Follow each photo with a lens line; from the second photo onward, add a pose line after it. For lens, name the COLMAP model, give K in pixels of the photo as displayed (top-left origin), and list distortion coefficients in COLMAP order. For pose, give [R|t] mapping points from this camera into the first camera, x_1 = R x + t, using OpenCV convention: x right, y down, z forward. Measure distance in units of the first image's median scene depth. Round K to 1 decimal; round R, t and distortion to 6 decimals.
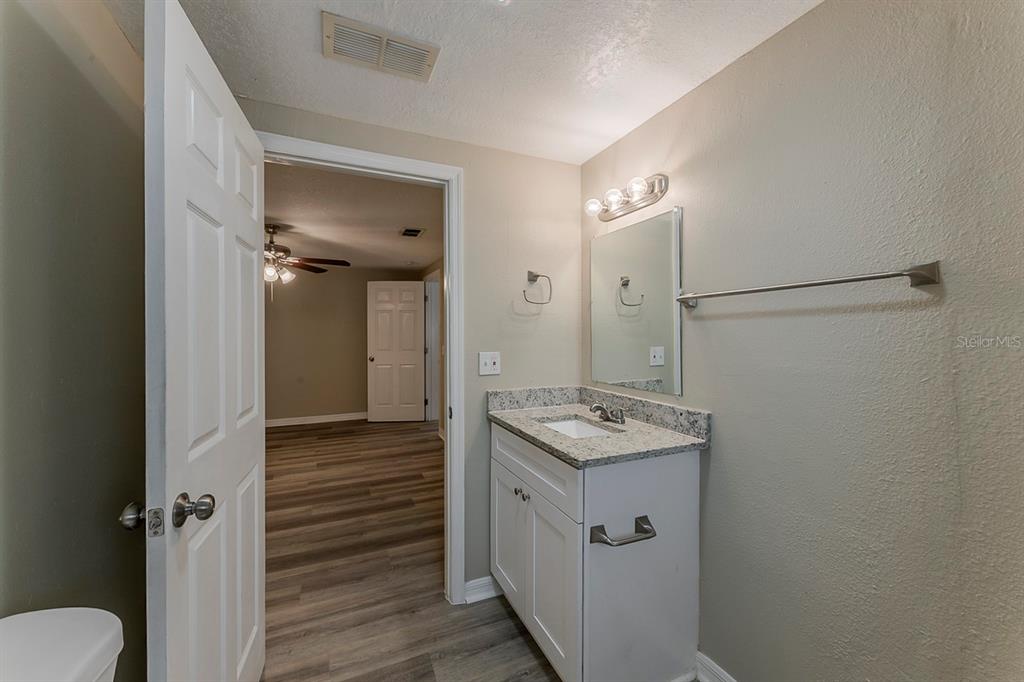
lens RADIAL K [[403.5, 0, 512.1], [0, 403.5, 329.0], [0, 0, 1]] dist [0.011458, -0.000135]
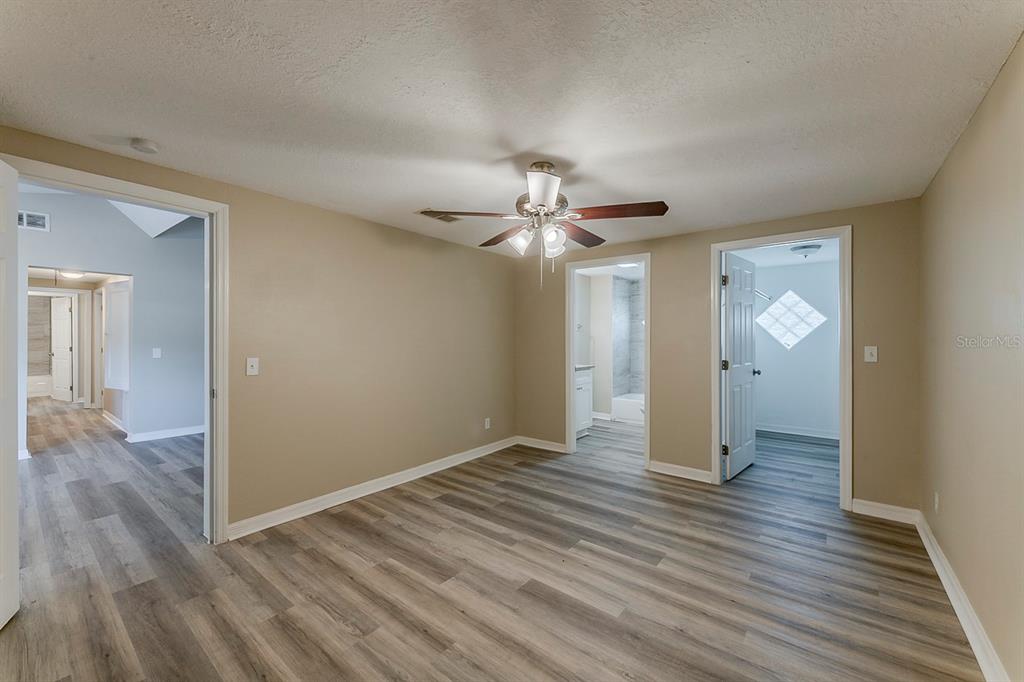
lens RADIAL K [[403.5, 0, 512.1], [0, 403.5, 329.0], [0, 0, 1]] dist [0.011458, -0.000135]
pose [[-0.464993, 0.019667, 0.885096, -1.055257], [-0.008443, 0.999609, -0.026647, 0.019676], [-0.885274, -0.019863, -0.464645, 1.243571]]
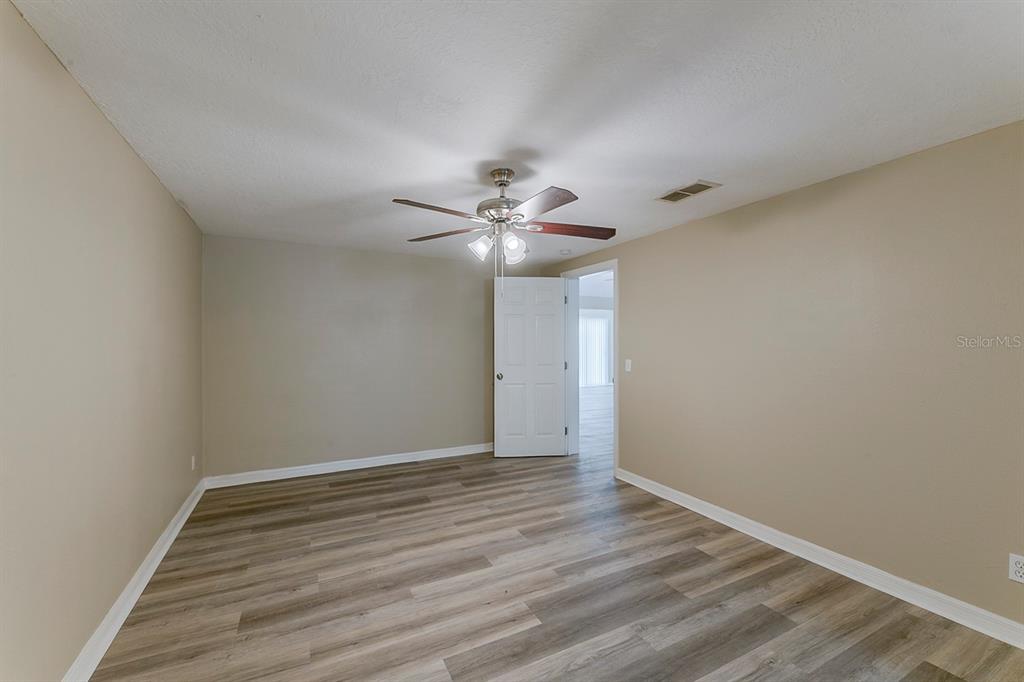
lens RADIAL K [[411.6, 0, 512.0], [0, 411.6, 341.0], [0, 0, 1]] dist [0.009211, -0.000198]
pose [[0.998247, 0.004899, 0.058977, -0.570016], [-0.004793, 0.999987, -0.001939, 0.012102], [-0.058986, 0.001653, 0.998257, 0.320878]]
